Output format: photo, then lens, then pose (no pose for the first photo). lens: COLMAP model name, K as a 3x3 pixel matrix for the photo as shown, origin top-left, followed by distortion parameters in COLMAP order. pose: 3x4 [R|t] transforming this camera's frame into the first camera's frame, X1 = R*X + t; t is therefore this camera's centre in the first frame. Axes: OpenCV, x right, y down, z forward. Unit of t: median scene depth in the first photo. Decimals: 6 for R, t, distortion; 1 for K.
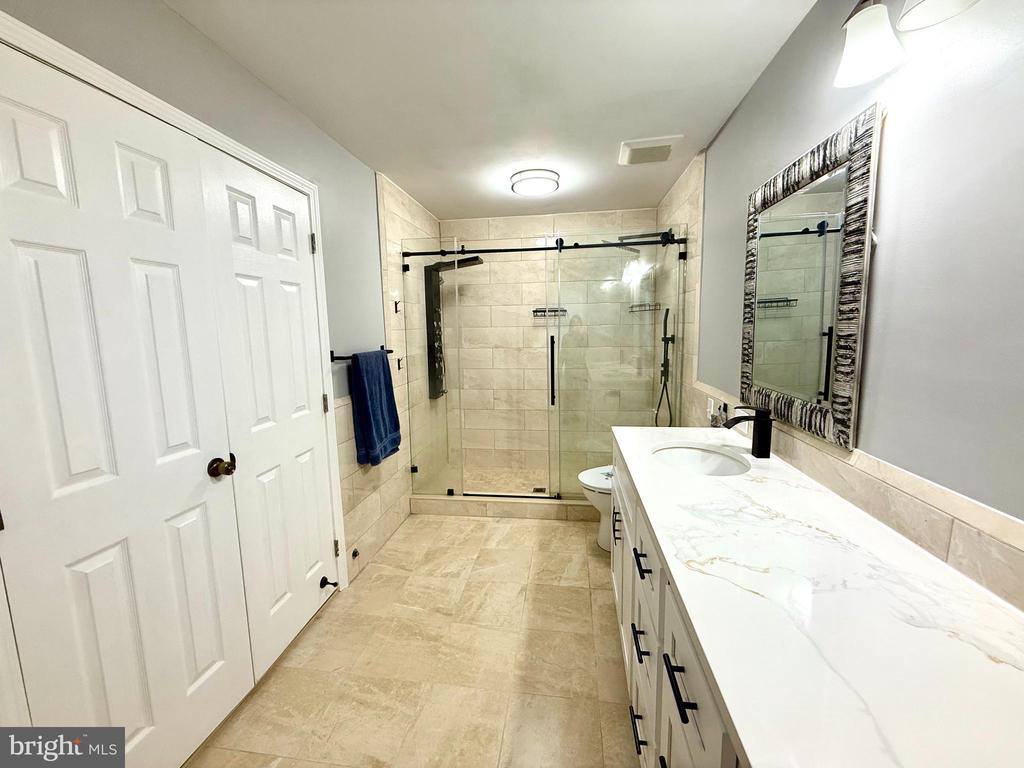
lens RADIAL K [[412.9, 0, 512.0], [0, 412.9, 386.0], [0, 0, 1]] dist [0.008833, -0.000328]
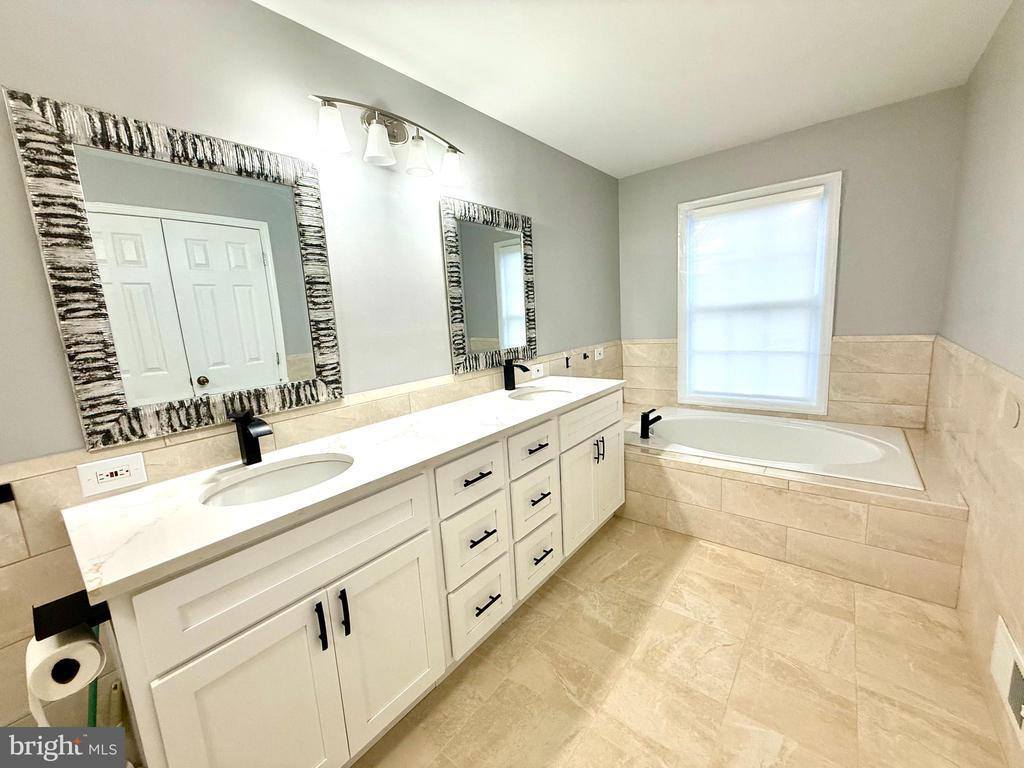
lens RADIAL K [[412.9, 0, 508.4], [0, 412.9, 386.1], [0, 0, 1]] dist [0.008833, -0.000328]
pose [[-0.861316, -0.015139, 0.507843, -0.431841], [0.146368, 0.949785, 0.276557, -0.202660], [-0.486529, 0.312535, -0.815850, 1.876844]]
